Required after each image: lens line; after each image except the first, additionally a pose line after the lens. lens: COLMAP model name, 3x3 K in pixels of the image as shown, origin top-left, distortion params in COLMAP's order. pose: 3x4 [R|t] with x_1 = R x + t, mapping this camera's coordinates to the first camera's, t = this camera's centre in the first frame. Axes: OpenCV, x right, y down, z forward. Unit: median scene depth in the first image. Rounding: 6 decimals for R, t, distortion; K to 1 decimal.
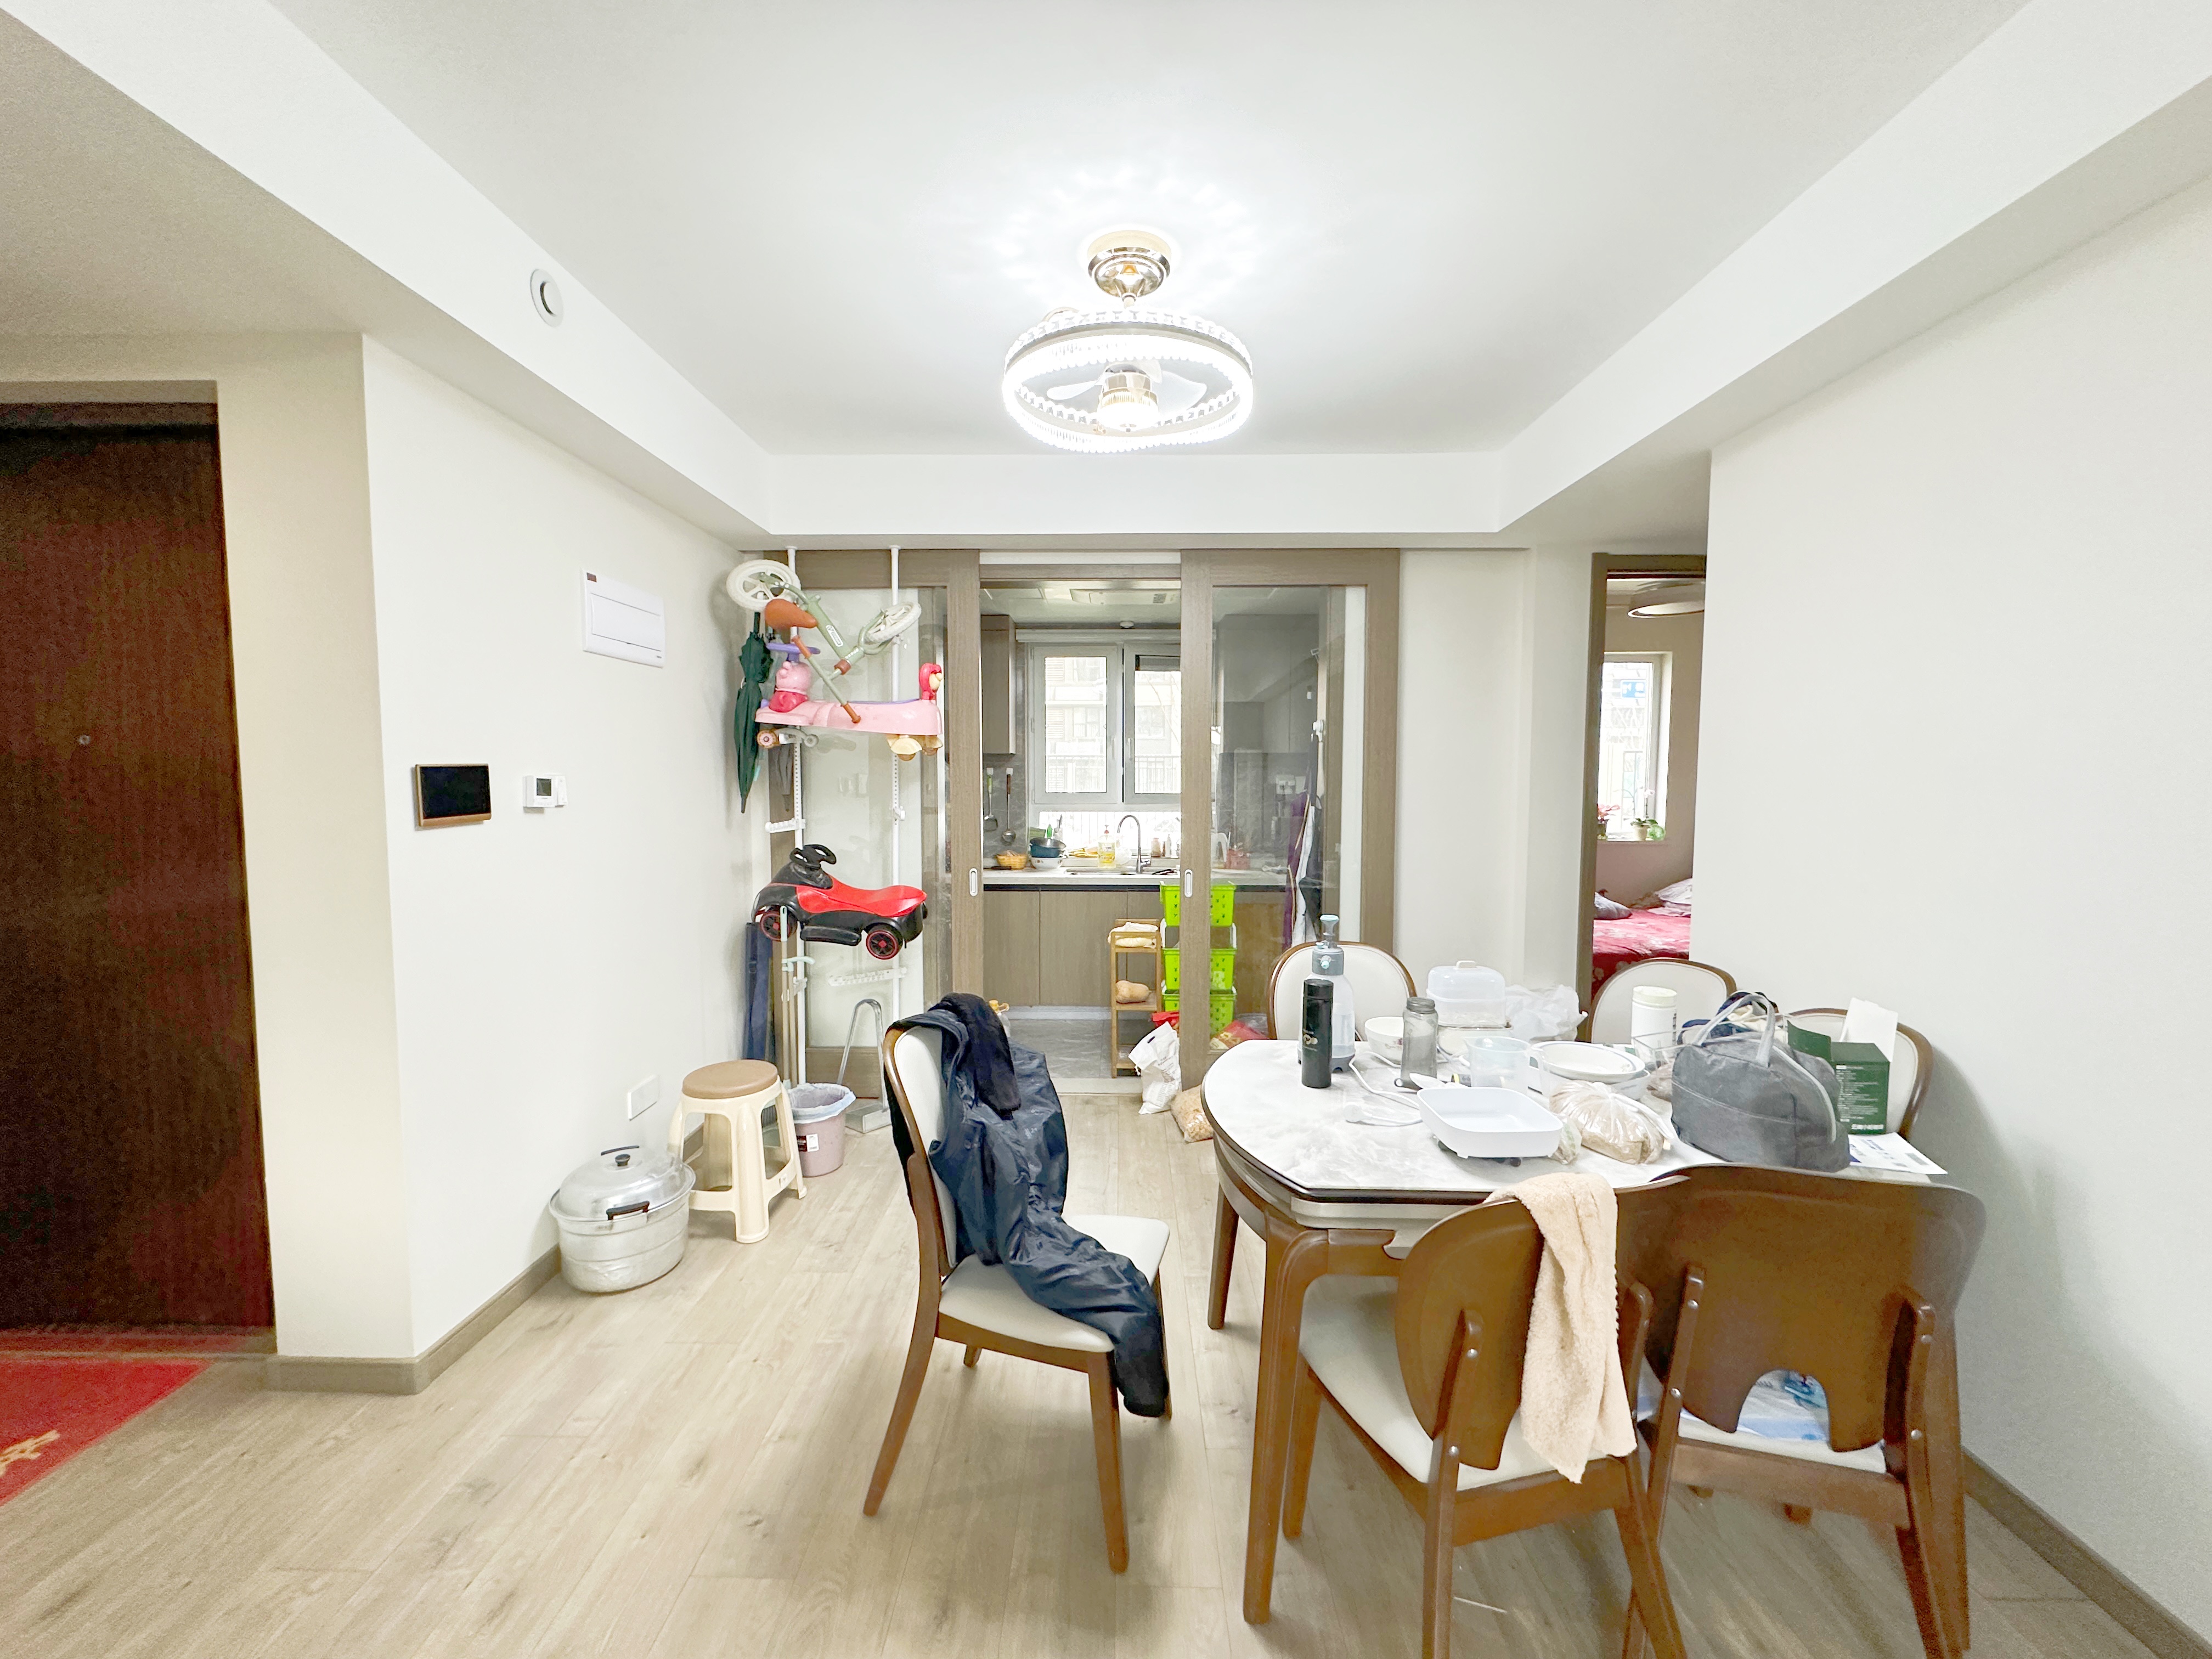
lens RADIAL K [[878.2, 0, 1093.7], [0, 878.2, 820.1], [0, 0, 1]] dist [-0.004295, -0.000366]
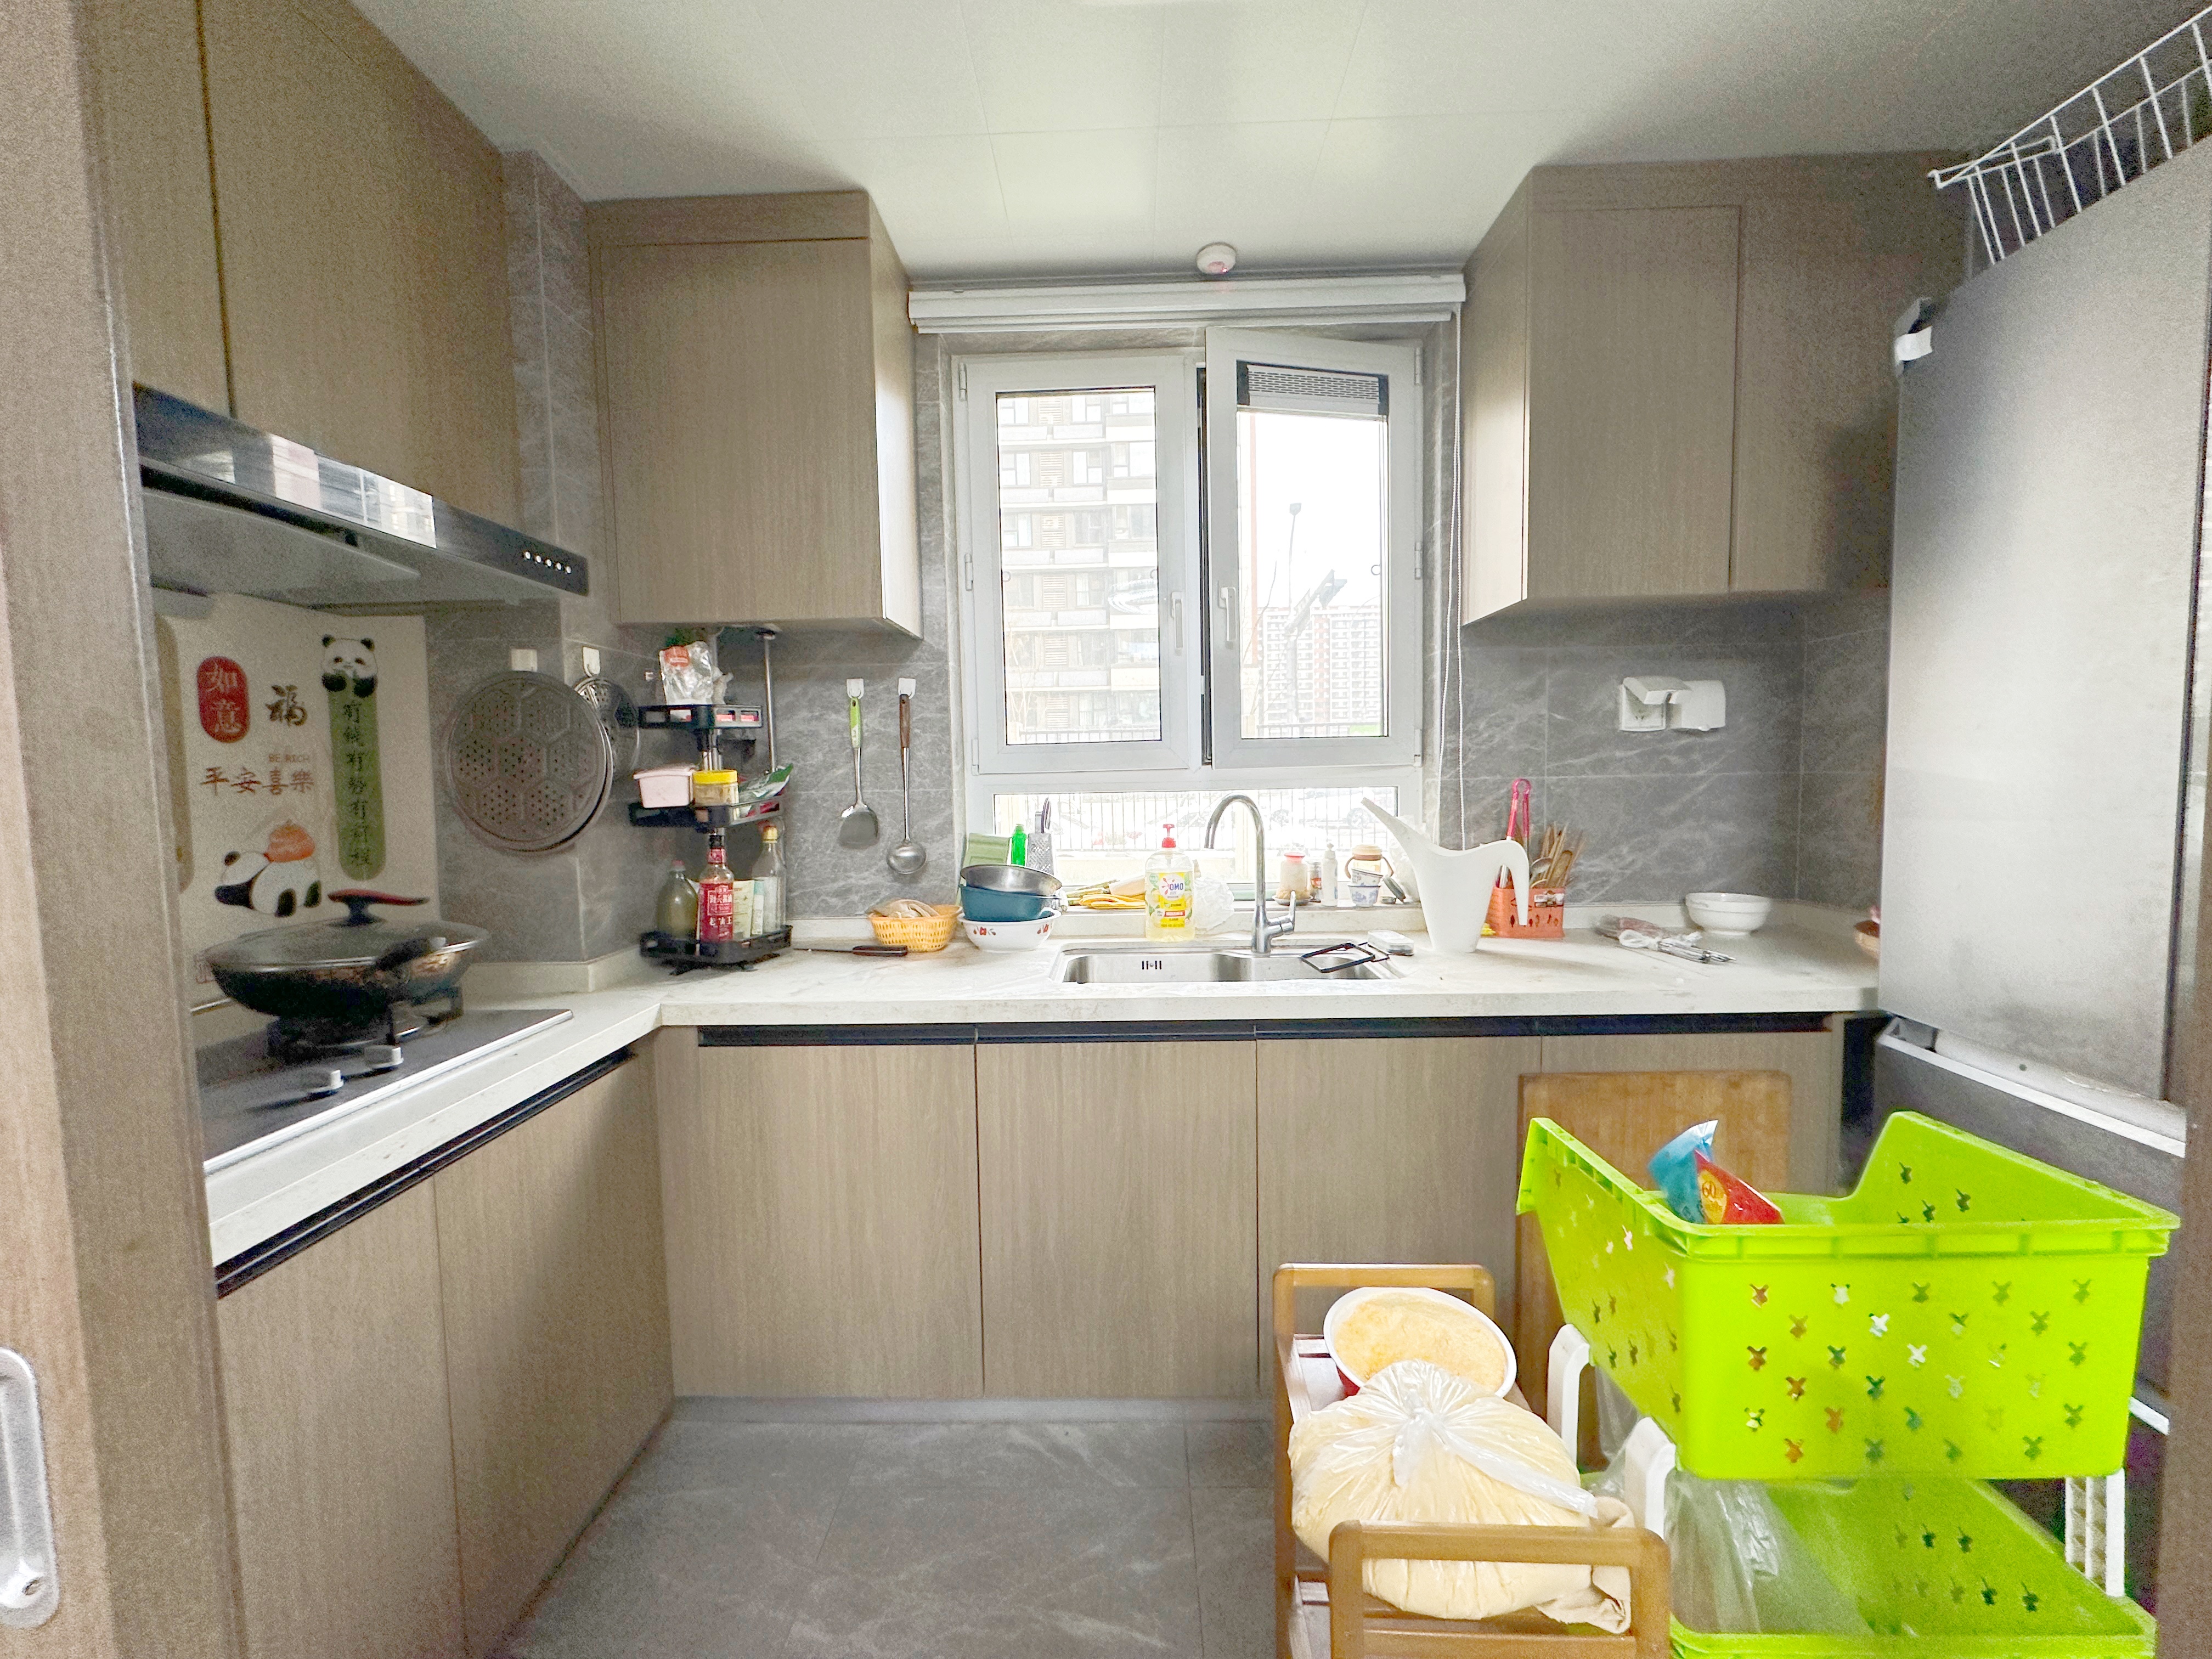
lens RADIAL K [[878.2, 0, 1101.1], [0, 878.2, 820.5], [0, 0, 1]] dist [-0.004295, -0.000366]
pose [[0.999727, -0.023303, -0.001756, -0.013033], [0.023315, 0.999702, 0.007183, 0.000844], [0.001588, -0.007222, 0.999973, 0.623811]]
